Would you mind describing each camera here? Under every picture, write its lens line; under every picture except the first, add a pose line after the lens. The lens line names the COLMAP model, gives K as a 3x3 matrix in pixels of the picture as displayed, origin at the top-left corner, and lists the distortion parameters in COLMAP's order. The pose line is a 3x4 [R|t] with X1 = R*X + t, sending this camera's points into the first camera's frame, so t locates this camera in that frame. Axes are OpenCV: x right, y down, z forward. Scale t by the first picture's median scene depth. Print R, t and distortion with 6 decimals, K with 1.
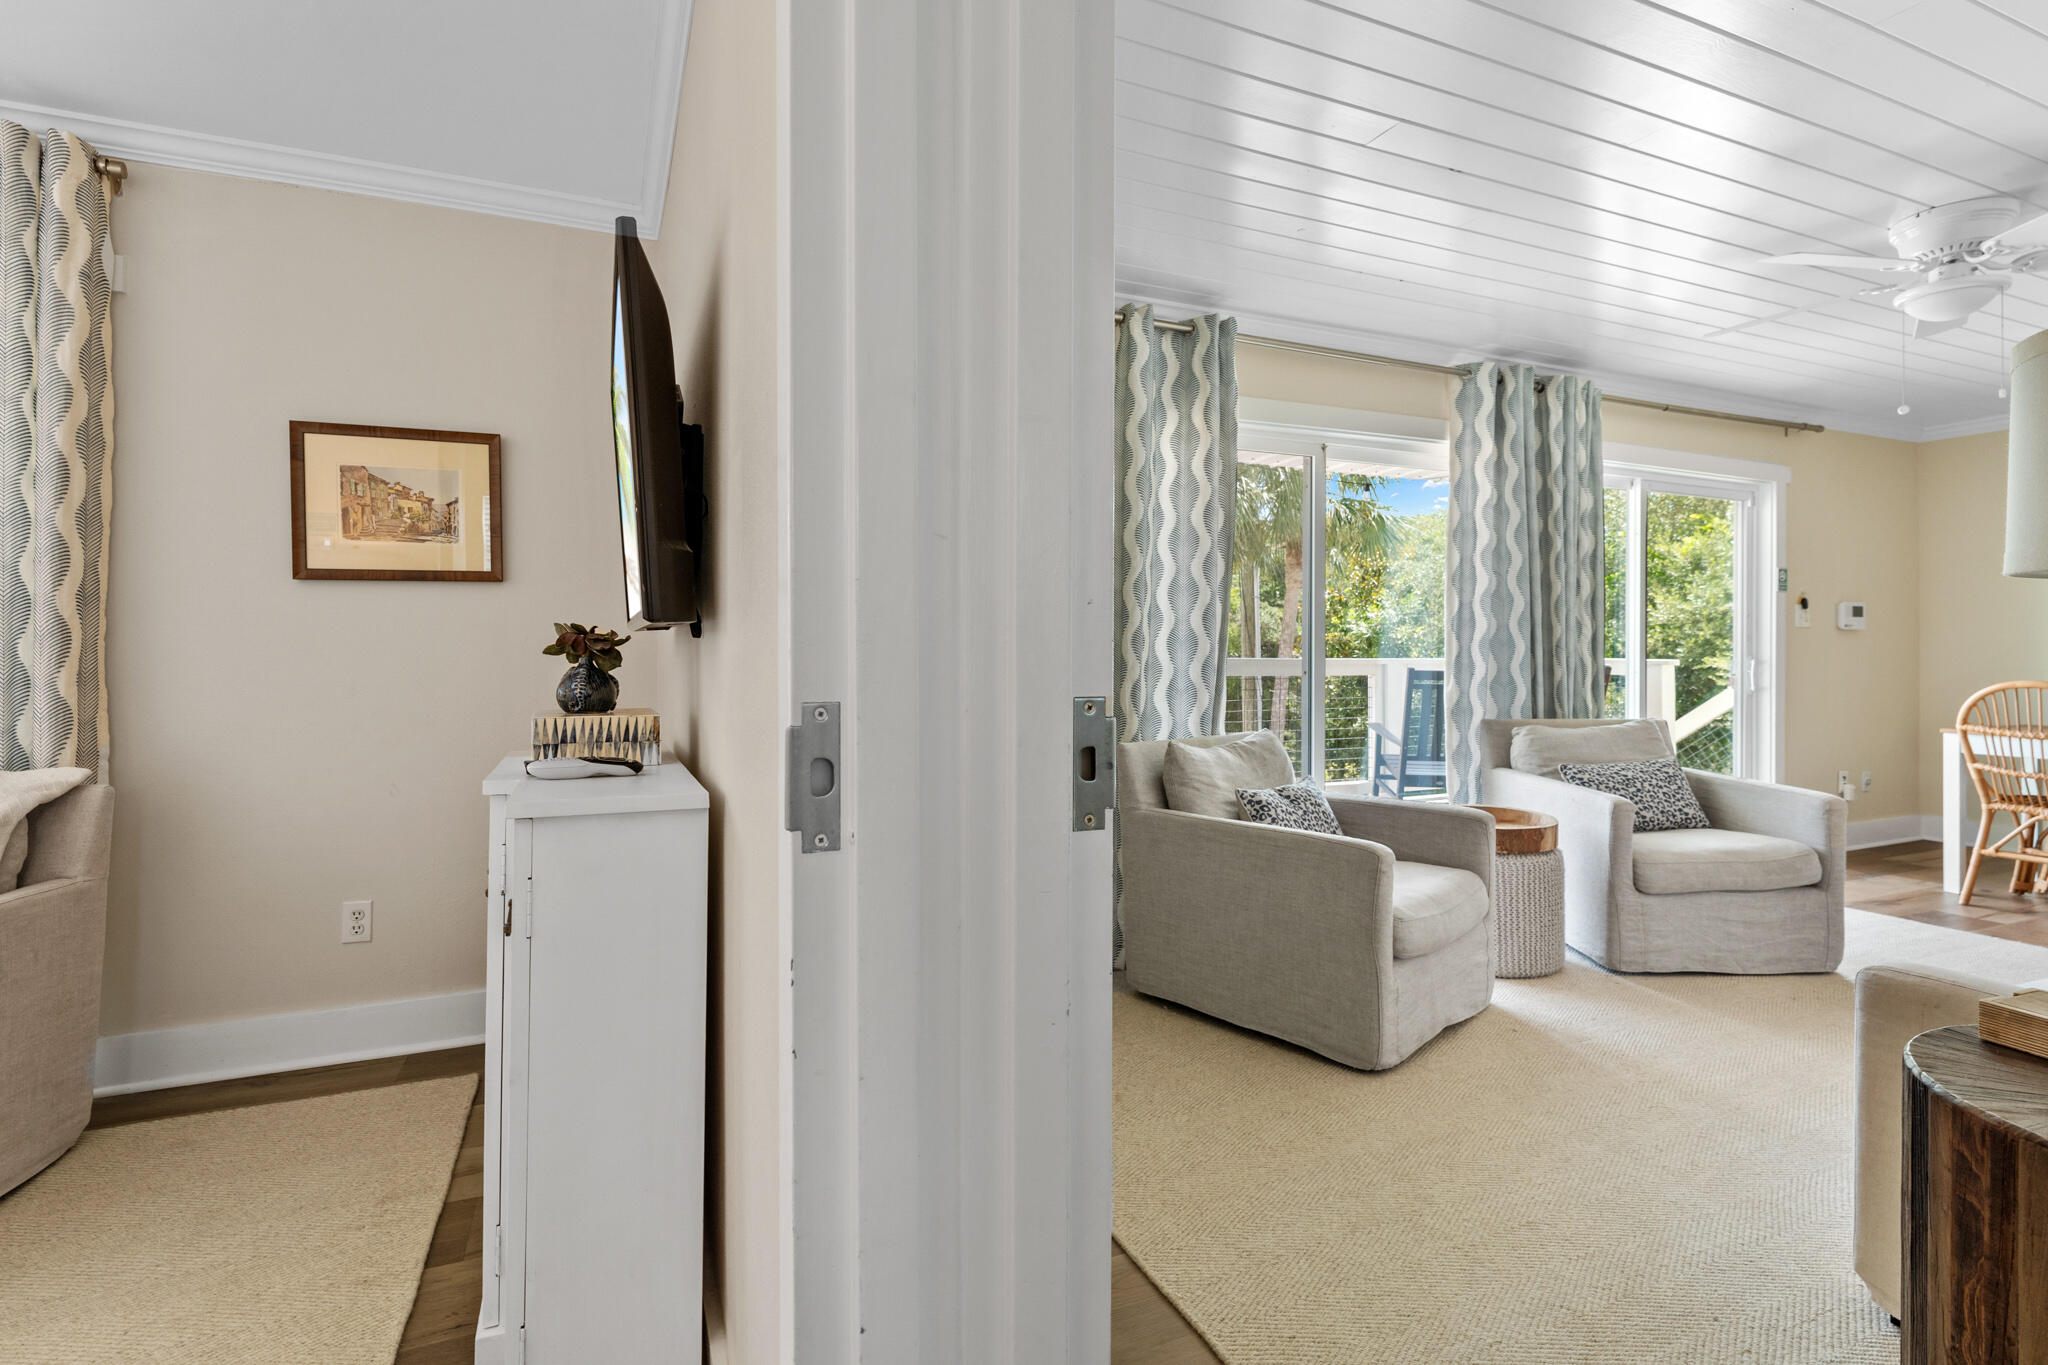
lens RADIAL K [[953.3, 0, 1015.7], [0, 953.3, 640.6], [0, 0, 1]] dist [-0.000364, 0.000125]
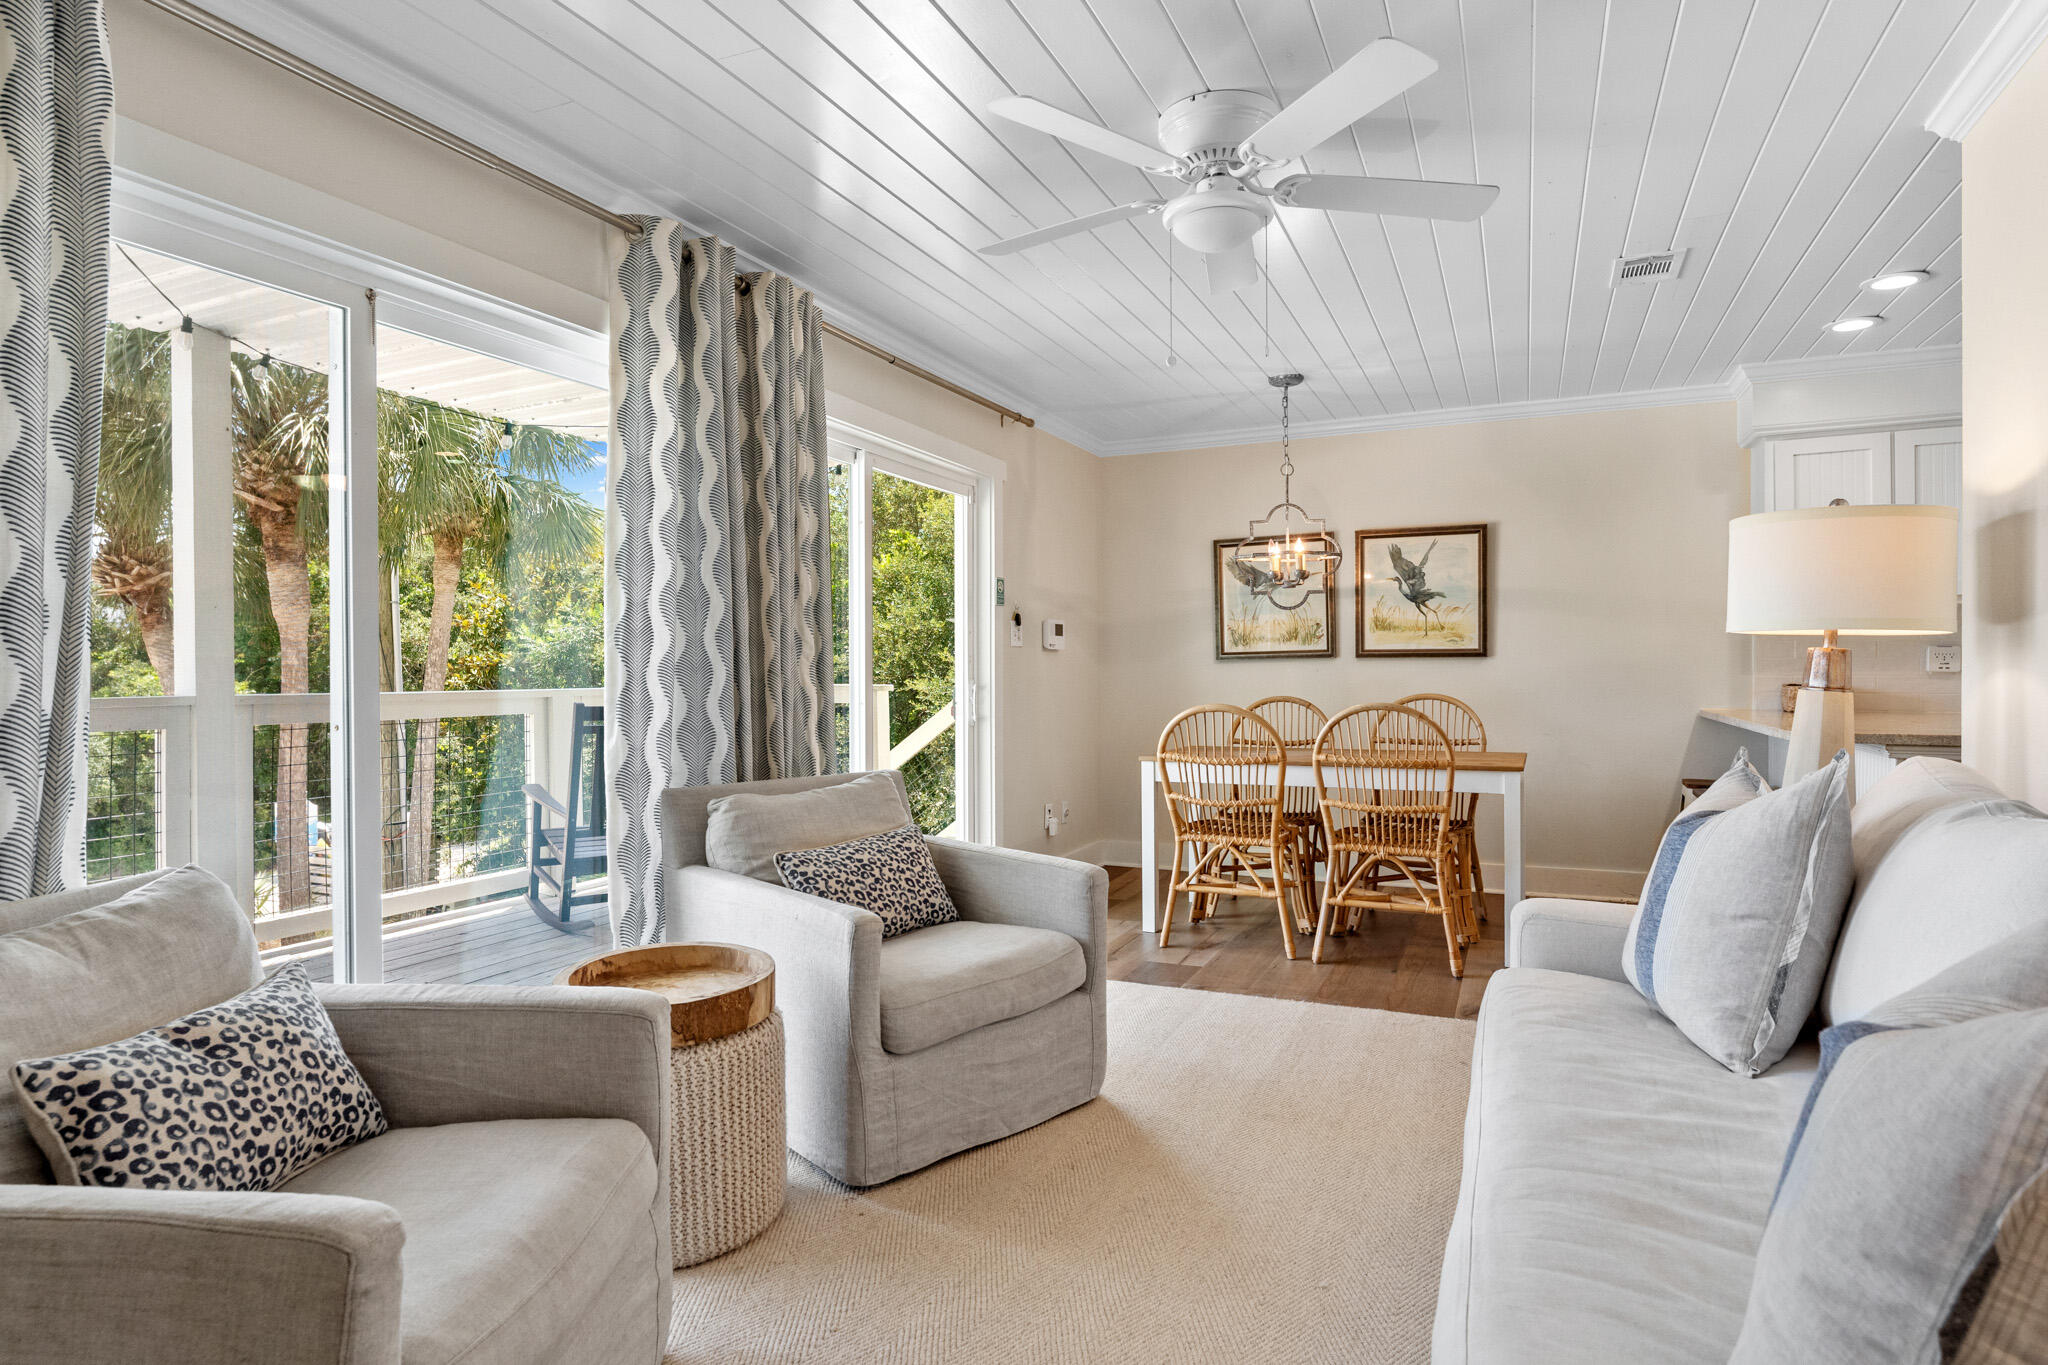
lens RADIAL K [[1123.1, 0, 1024.0], [0, 1123.1, 682.5], [0, 0, 1]] dist [-0.002242, -0.001345]
pose [[0.737320, -0.015884, 0.675357, 0.164356], [0.003542, 0.999801, 0.019648, -0.001338], [-0.675534, -0.012094, 0.737229, 0.293617]]
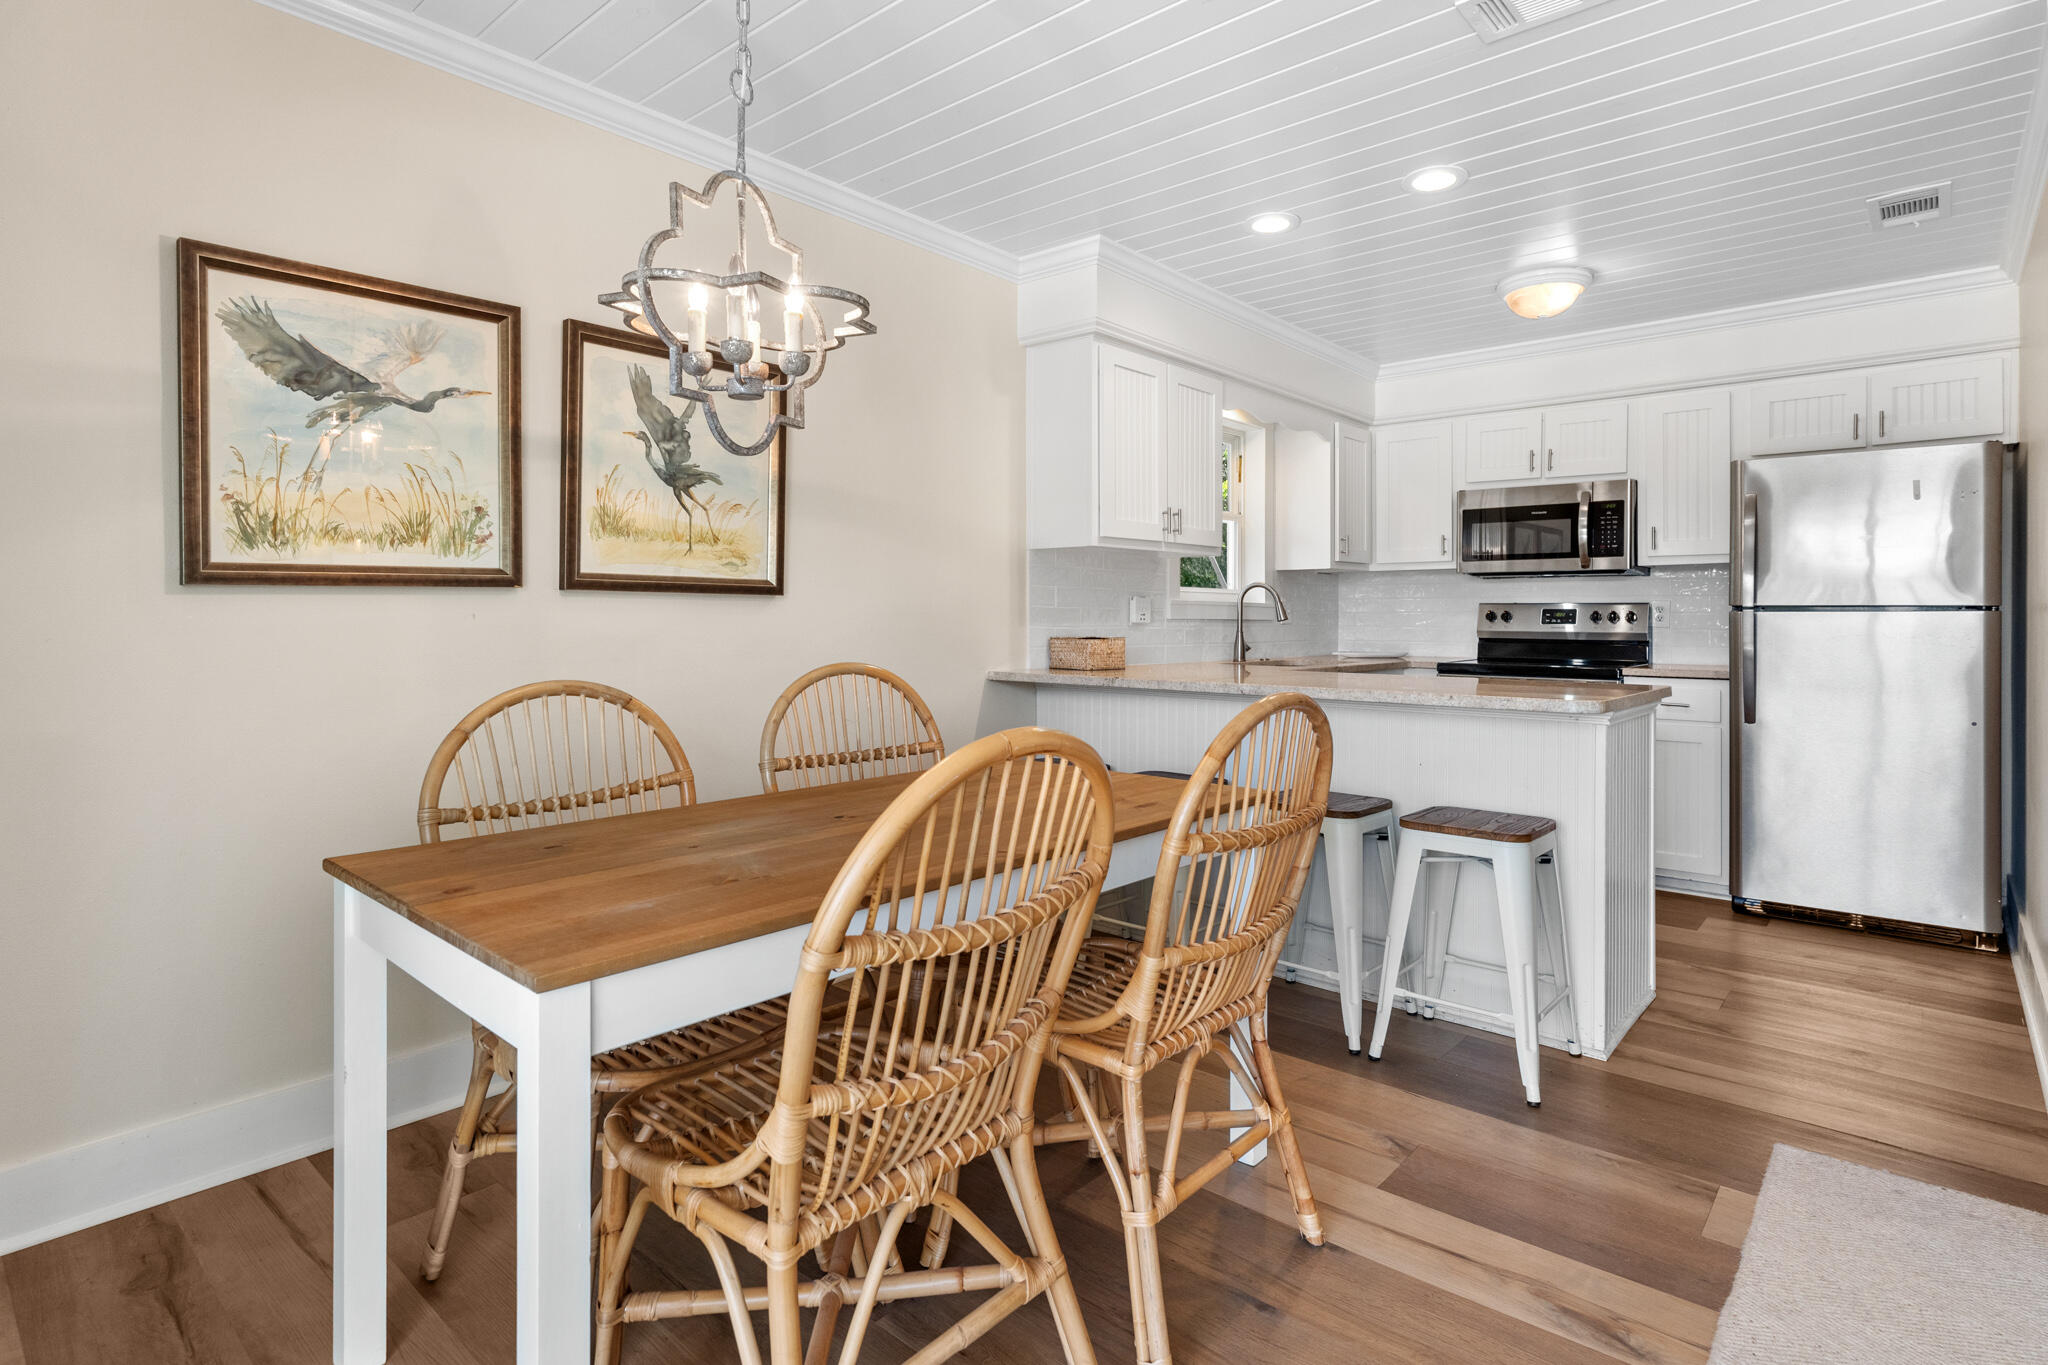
lens RADIAL K [[1042.7, 0, 1016.7], [0, 1042.7, 618.6], [0, 0, 1]] dist [-0.001598, -0.000655]
pose [[-0.421901, -0.006809, 0.906617, 0.584396], [-0.013376, 0.999910, 0.001285, 0.006499], [-0.906543, -0.011585, -0.421954, 0.844975]]
